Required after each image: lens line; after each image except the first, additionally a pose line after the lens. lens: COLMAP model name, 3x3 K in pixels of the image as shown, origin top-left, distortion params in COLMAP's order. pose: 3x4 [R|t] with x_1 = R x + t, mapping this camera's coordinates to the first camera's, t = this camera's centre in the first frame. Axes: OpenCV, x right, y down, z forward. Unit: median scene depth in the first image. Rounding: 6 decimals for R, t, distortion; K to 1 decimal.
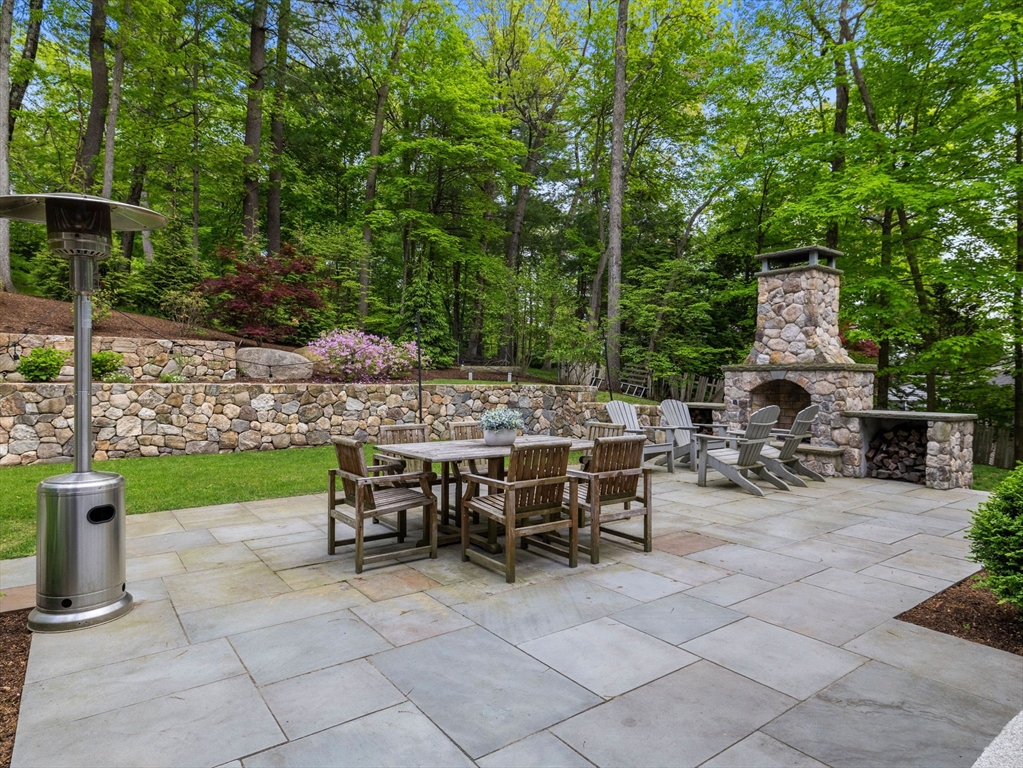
lens RADIAL K [[588.9, 0, 510.7], [0, 588.9, 384.0], [0, 0, 1]] dist [-0.000707, -0.000007]
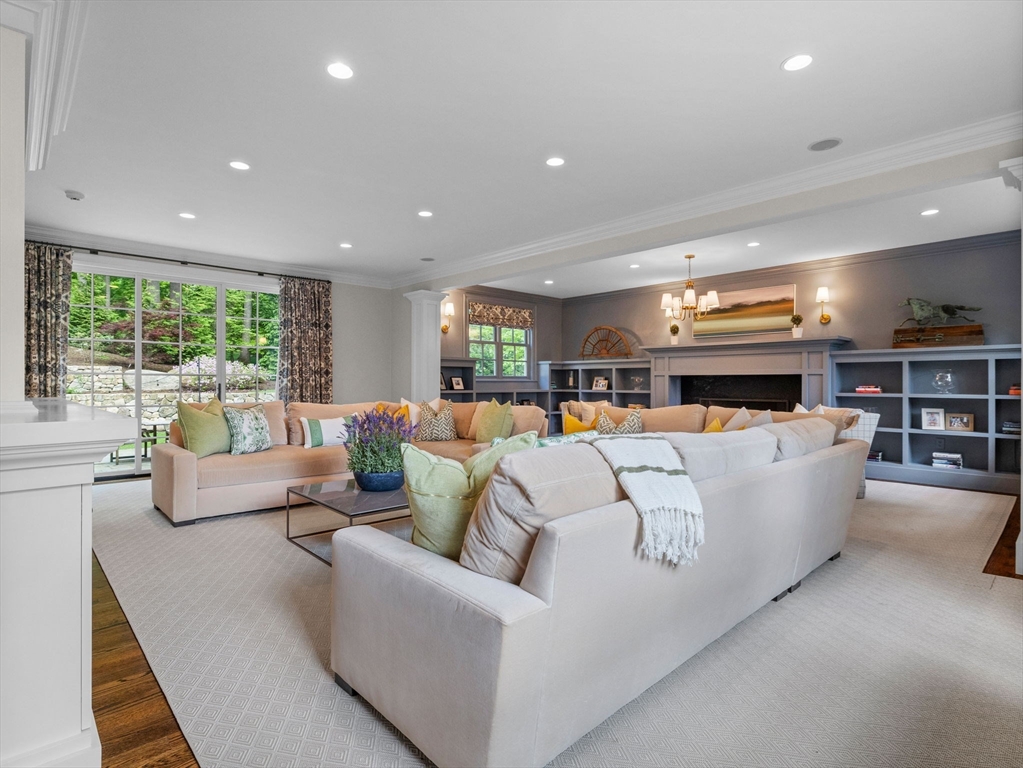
lens RADIAL K [[529.0, 0, 512.4], [0, 529.0, 383.3], [0, 0, 1]] dist [0.001472, 0.000999]
pose [[0.992566, -0.003084, 0.121668, 0.372768], [0.003438, 0.999990, -0.002699, -0.018509], [-0.121658, 0.003098, 0.992567, -0.501684]]
